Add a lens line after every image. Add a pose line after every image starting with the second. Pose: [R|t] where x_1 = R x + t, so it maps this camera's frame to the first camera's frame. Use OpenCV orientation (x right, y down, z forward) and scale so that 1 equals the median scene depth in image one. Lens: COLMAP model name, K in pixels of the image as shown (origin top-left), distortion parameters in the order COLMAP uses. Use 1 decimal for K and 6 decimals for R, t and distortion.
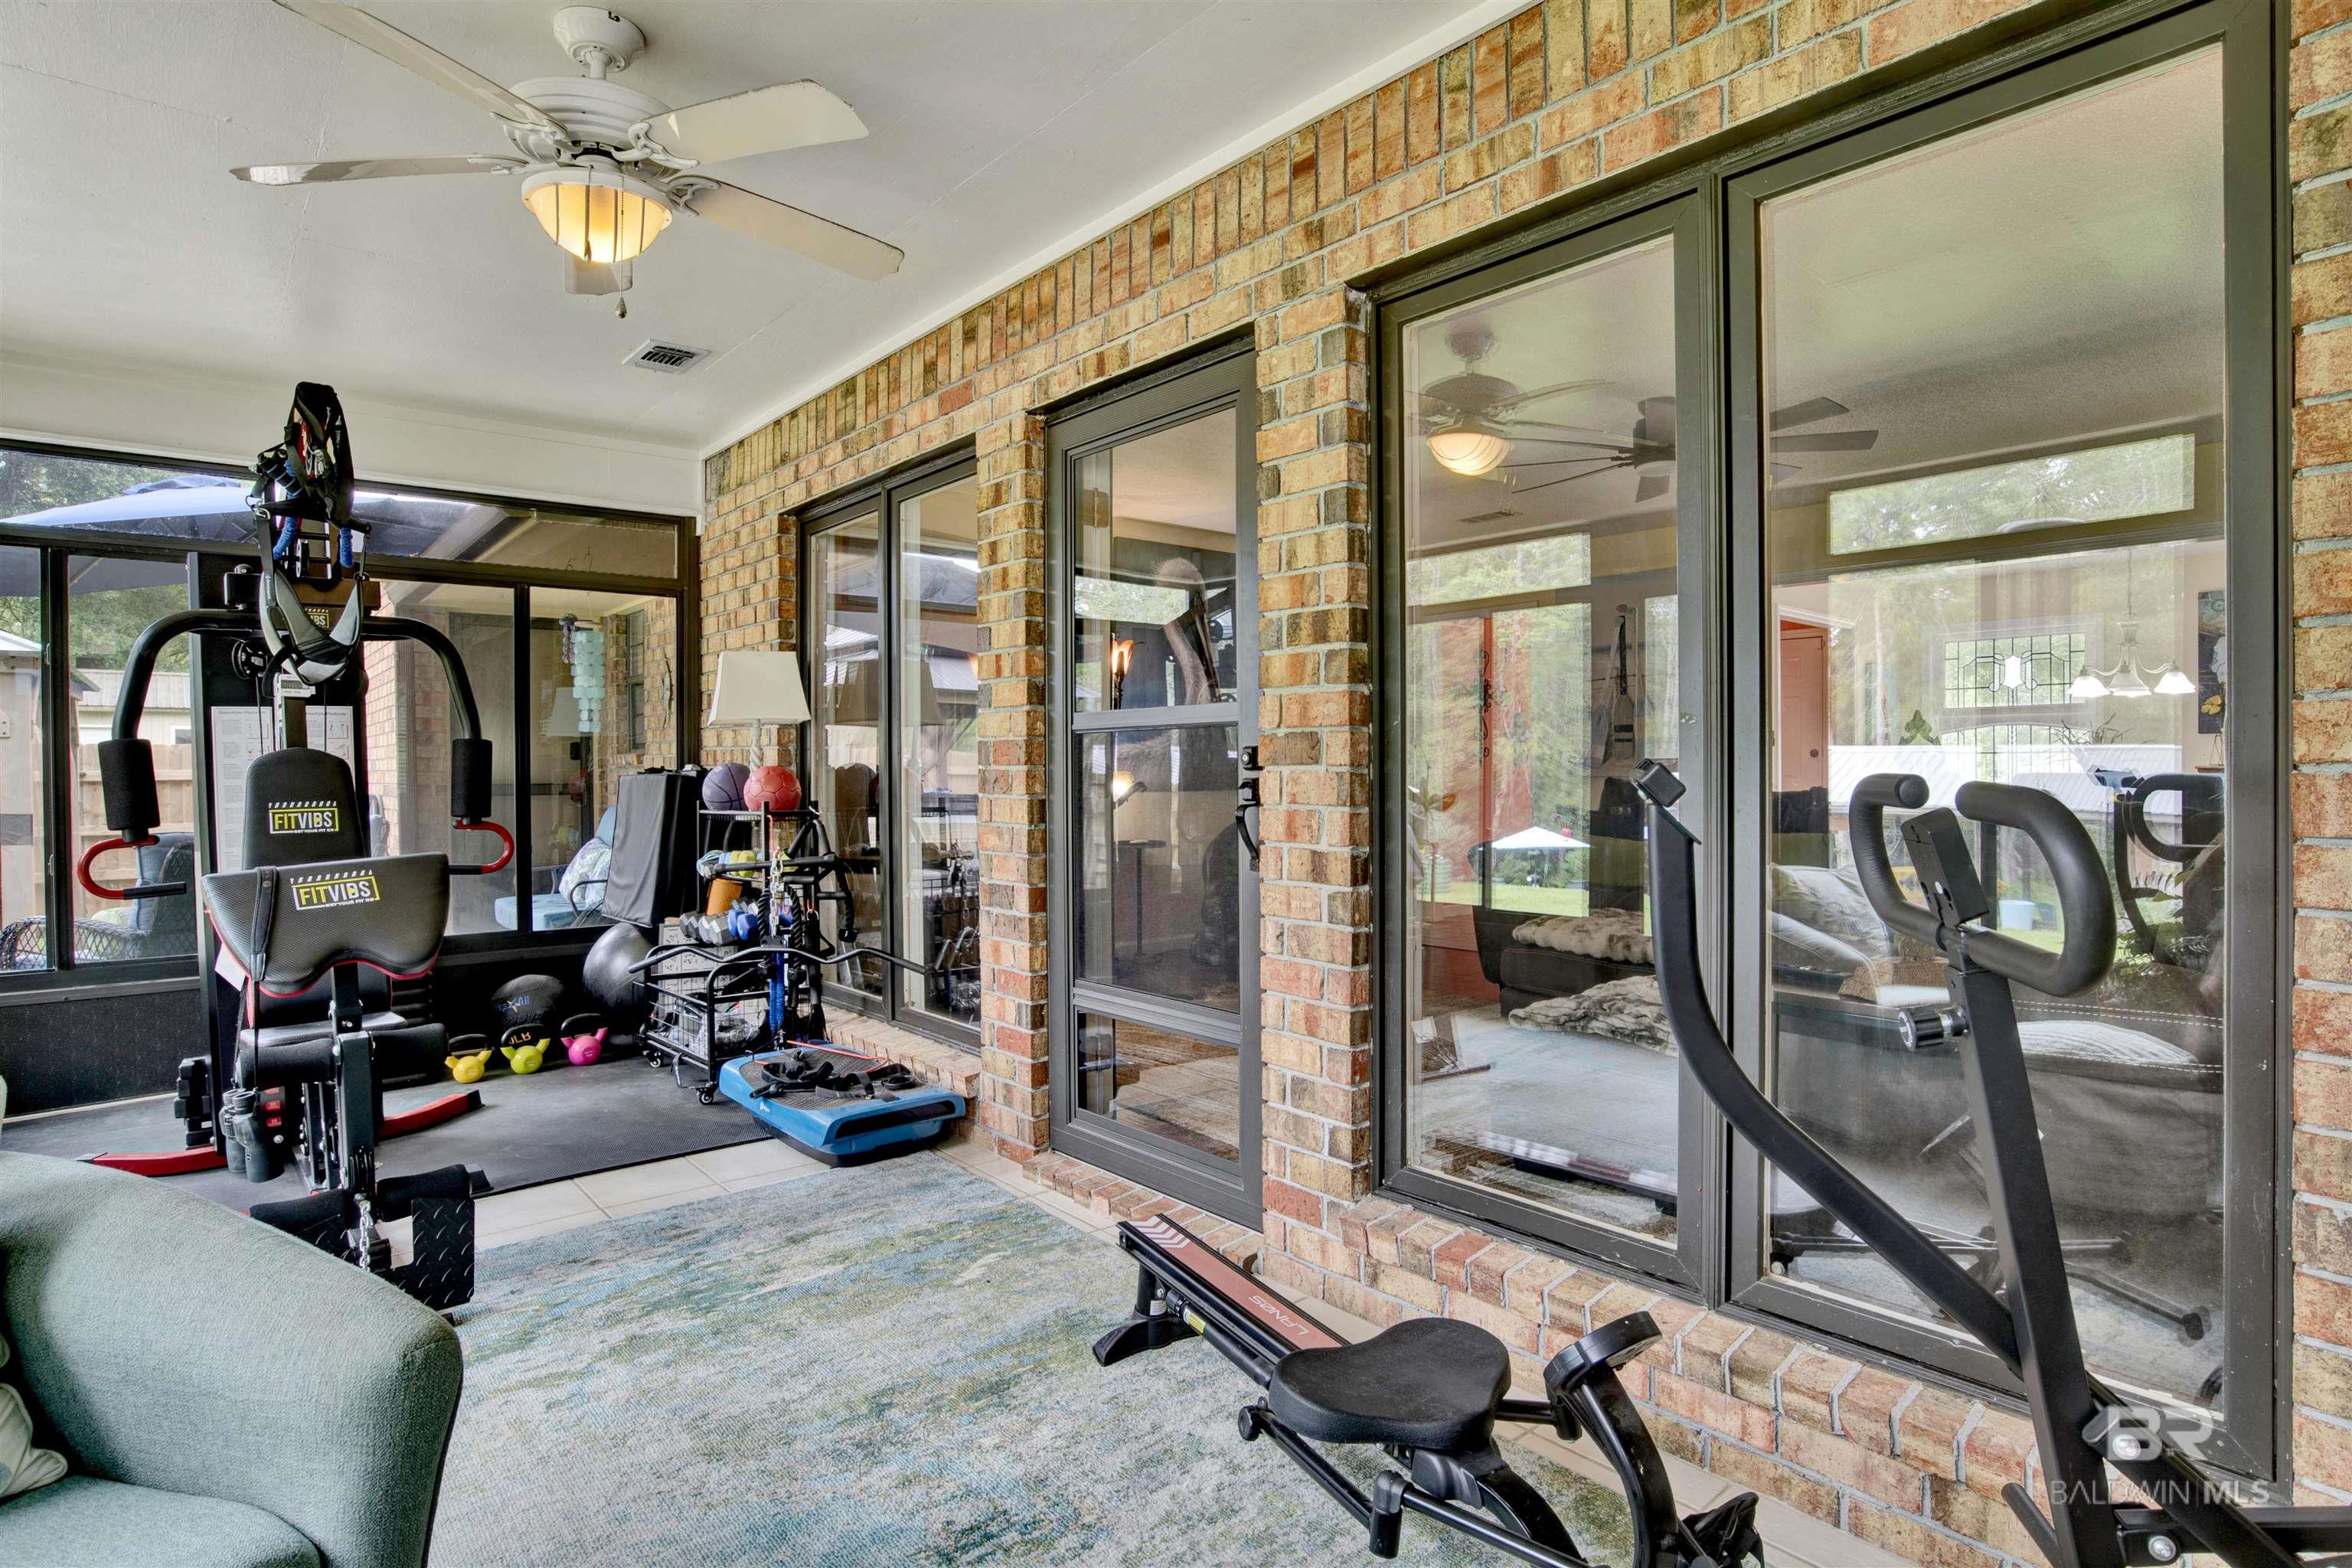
lens RADIAL K [[1253.5, 0, 1176.0], [0, 1253.5, 784.0], [0, 0, 1]] dist [-0.043700, 0.000709]
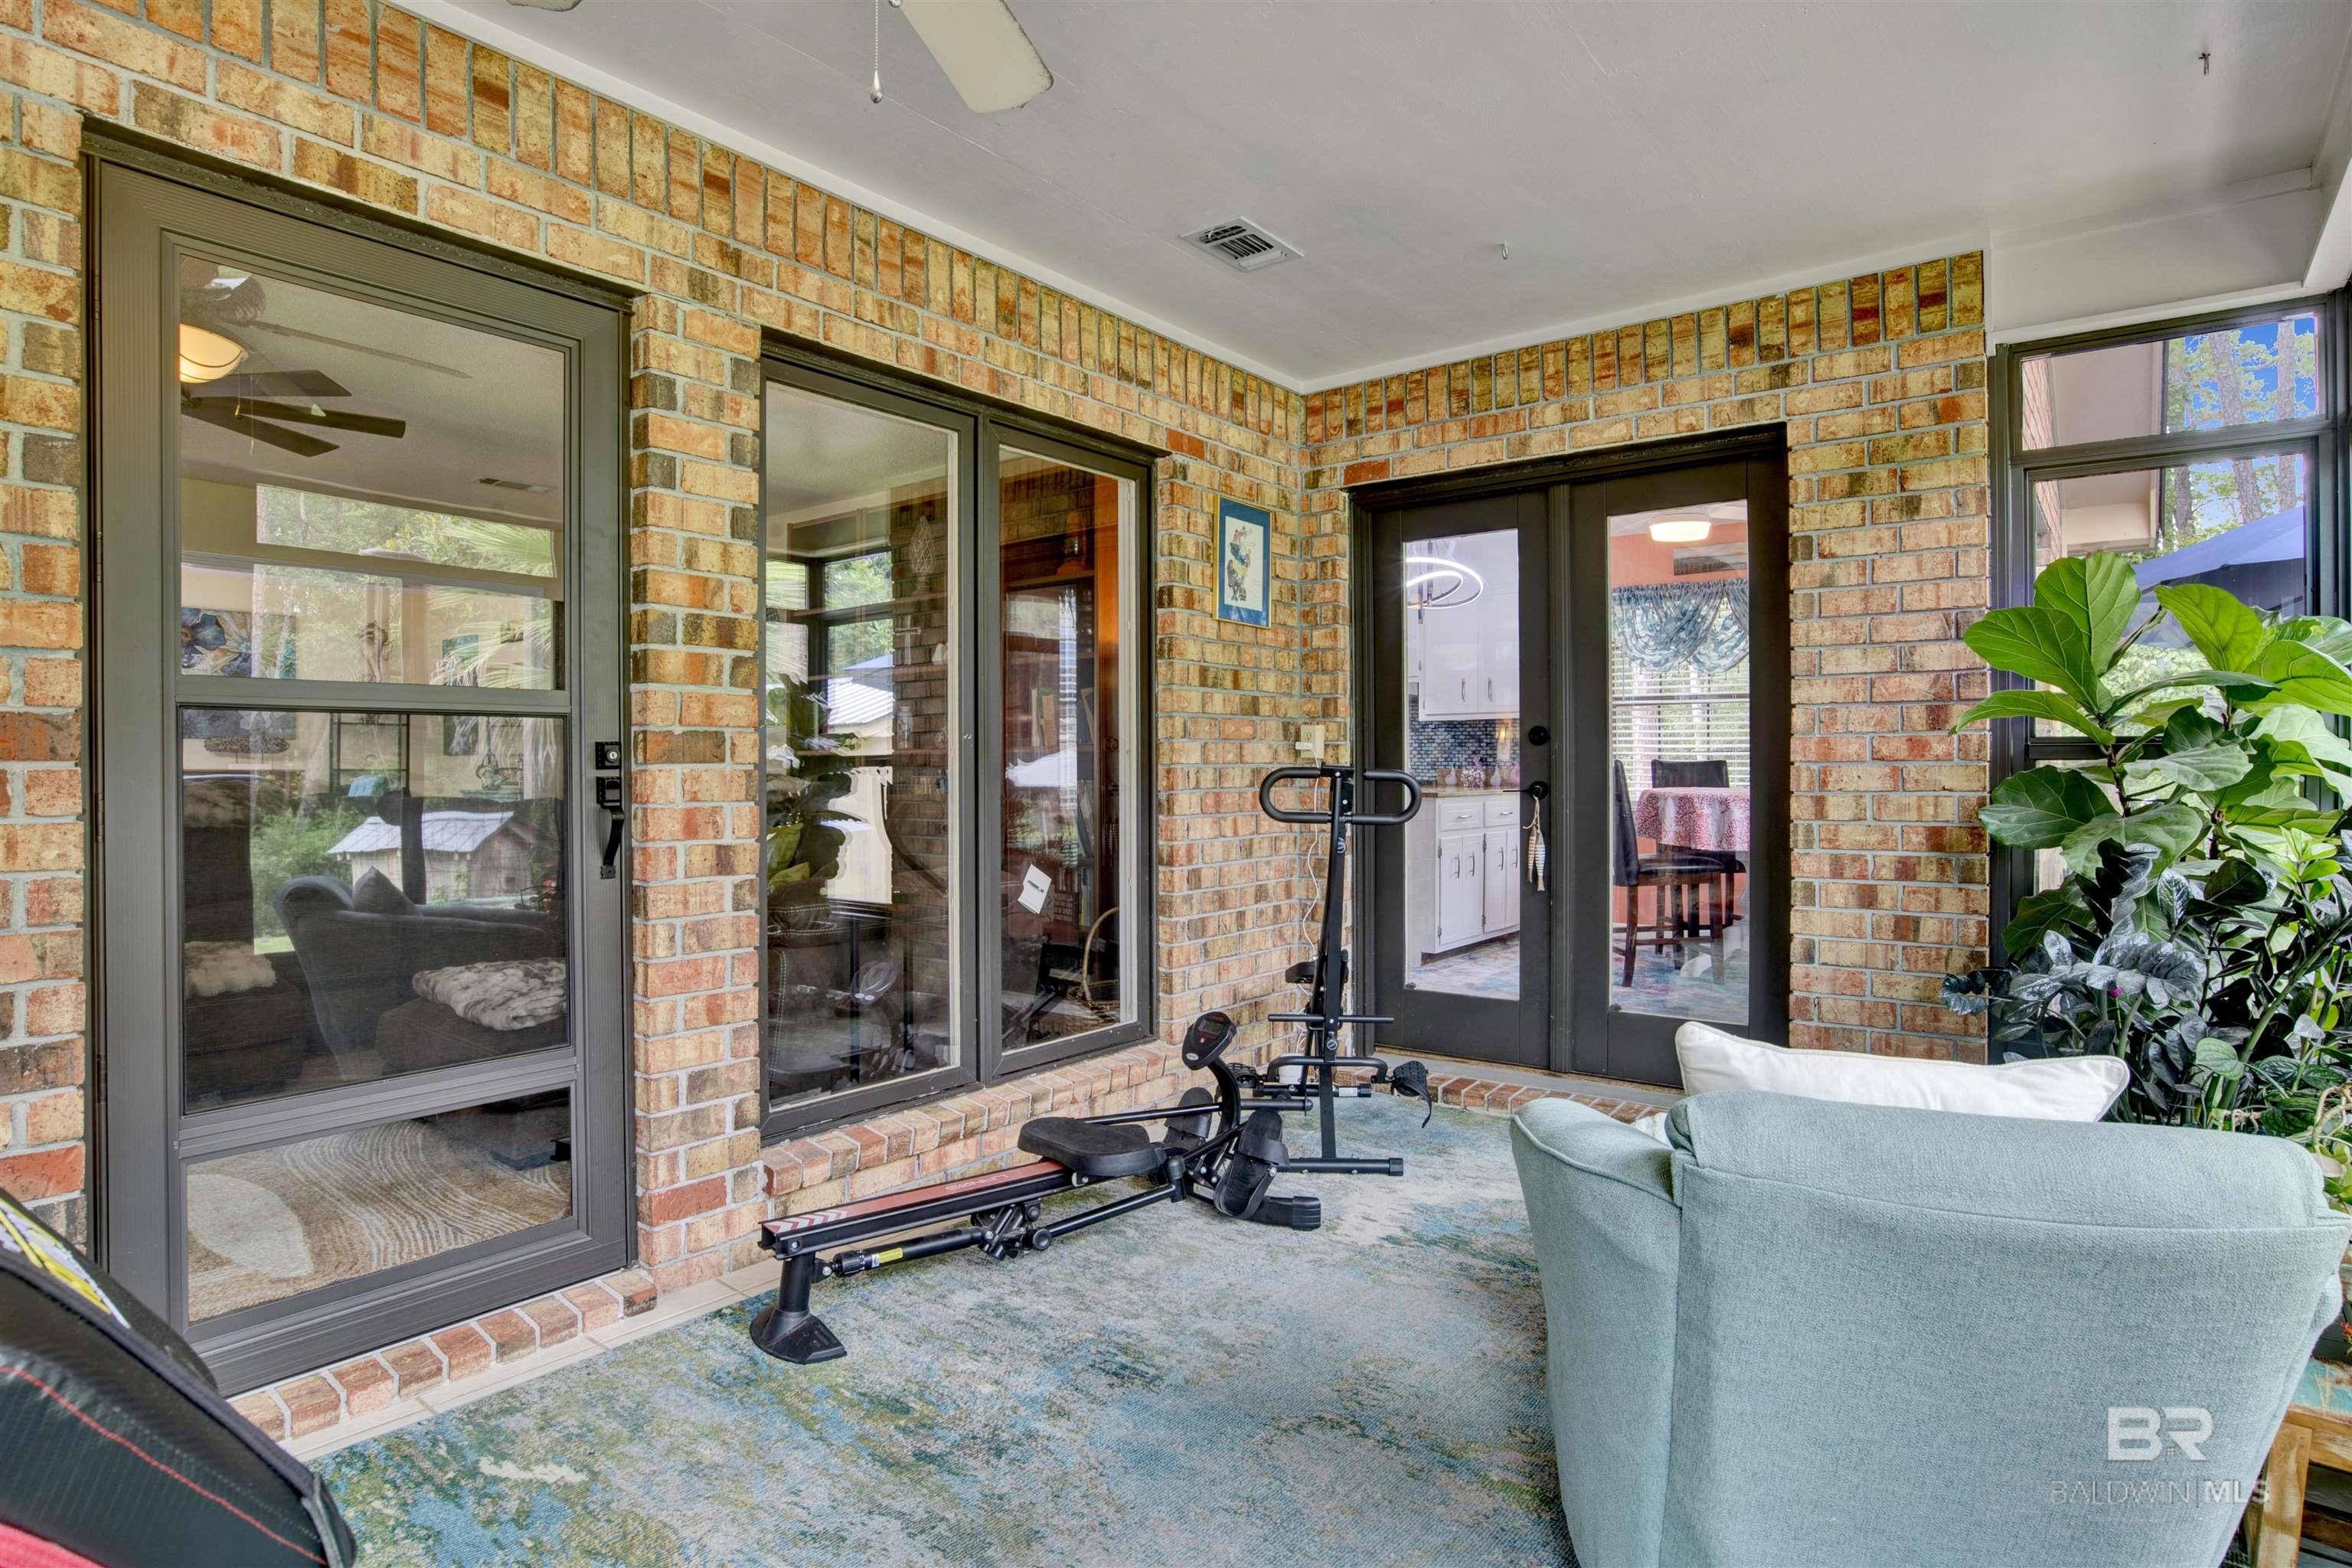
lens RADIAL K [[1285.1, 0, 1199.1], [0, 1285.1, 775.8], [0, 0, 1]] dist [-0.006620, -0.000265]
pose [[-0.226571, -0.004834, 0.973983, -1.021251], [0.010915, 0.999912, 0.007501, -0.008305], [-0.973934, 0.012331, -0.226498, 0.849820]]
